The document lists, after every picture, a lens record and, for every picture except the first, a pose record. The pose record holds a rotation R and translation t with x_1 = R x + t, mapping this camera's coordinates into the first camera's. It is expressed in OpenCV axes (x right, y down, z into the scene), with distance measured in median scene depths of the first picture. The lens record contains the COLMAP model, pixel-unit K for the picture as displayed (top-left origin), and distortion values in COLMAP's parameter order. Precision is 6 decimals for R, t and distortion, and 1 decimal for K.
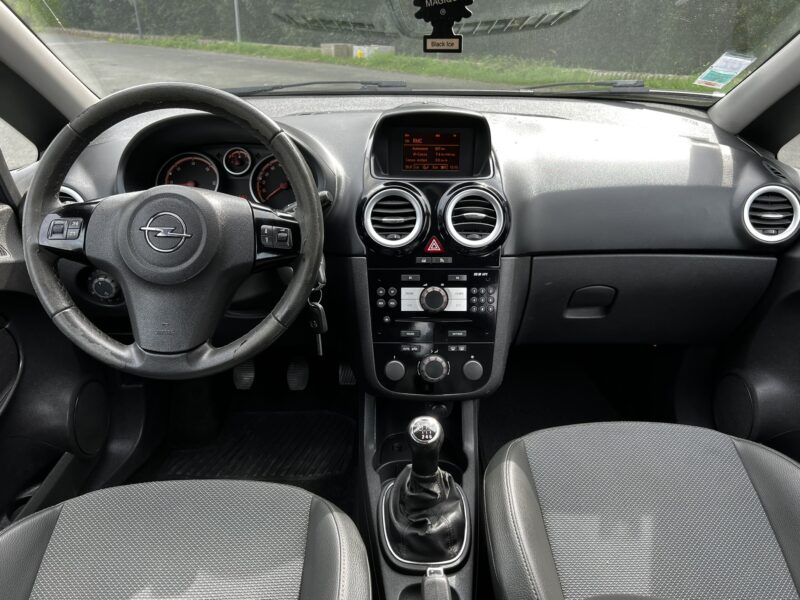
lens RADIAL K [[600.5, 0, 402.5], [0, 600.5, 302.2], [0, 0, 1]] dist [0.044041, -0.013316]
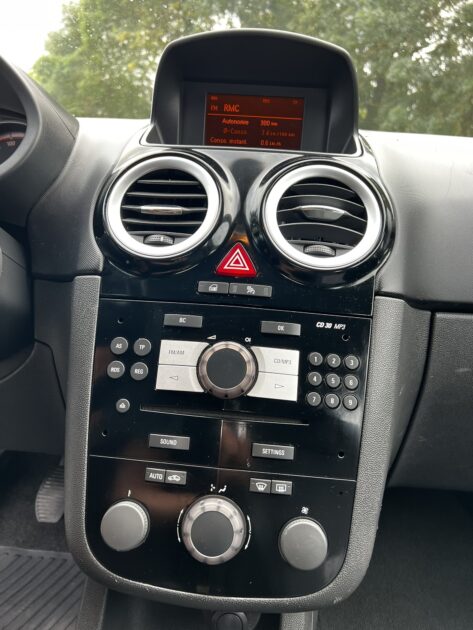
lens RADIAL K [[472.9, 0, 230.6], [0, 472.9, 314.6], [0, 0, 1]] dist [0.044041, -0.013316]
pose [[0.993212, 0.064324, -0.096915, 0.087475], [-0.084979, 0.970188, -0.226967, 0.036947], [0.079426, 0.233662, 0.969068, 0.632034]]
